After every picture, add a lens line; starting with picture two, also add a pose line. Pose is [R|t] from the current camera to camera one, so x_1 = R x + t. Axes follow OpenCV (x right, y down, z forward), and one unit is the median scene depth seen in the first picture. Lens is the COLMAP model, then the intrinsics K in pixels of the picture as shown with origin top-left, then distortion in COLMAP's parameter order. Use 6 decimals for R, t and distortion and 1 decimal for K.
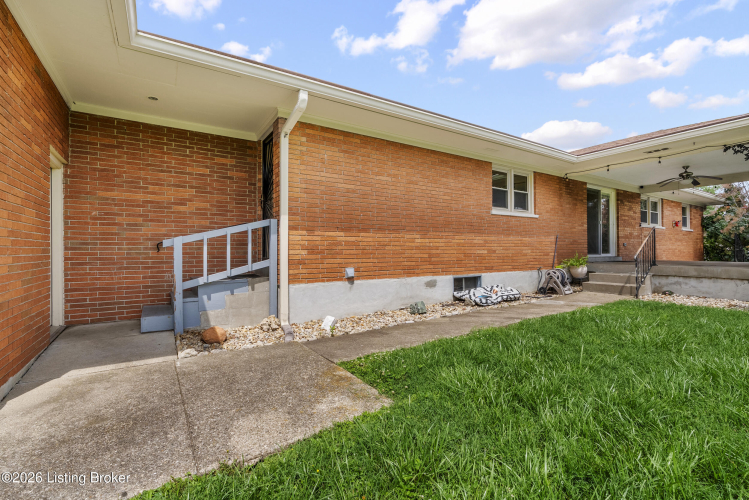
lens RADIAL K [[342.5, 0, 374.5], [0, 342.5, 250.0], [0, 0, 1]] dist [-0.004989, 0.000184]
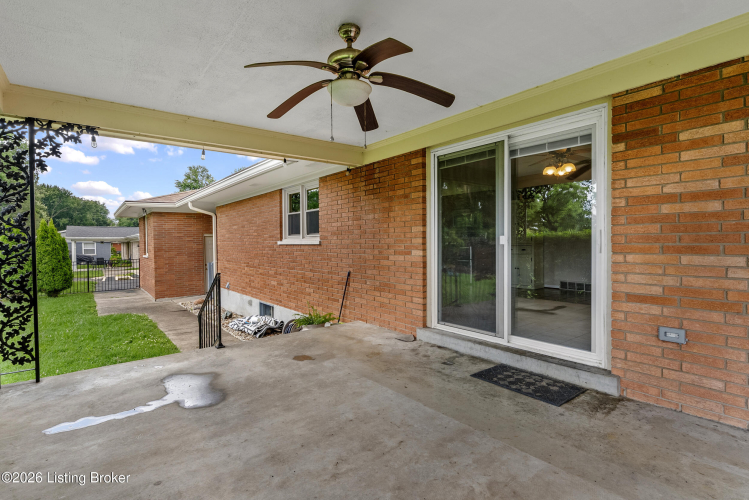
lens RADIAL K [[377.6, 0, 374.5], [0, 377.6, 250.0], [0, 0, 1]] dist [0.001568, 0.000270]
pose [[0.088133, 0.024922, -0.995797, 1.329462], [0.011742, 0.999592, 0.026056, -0.107340], [0.996040, -0.013989, 0.087804, 1.109780]]
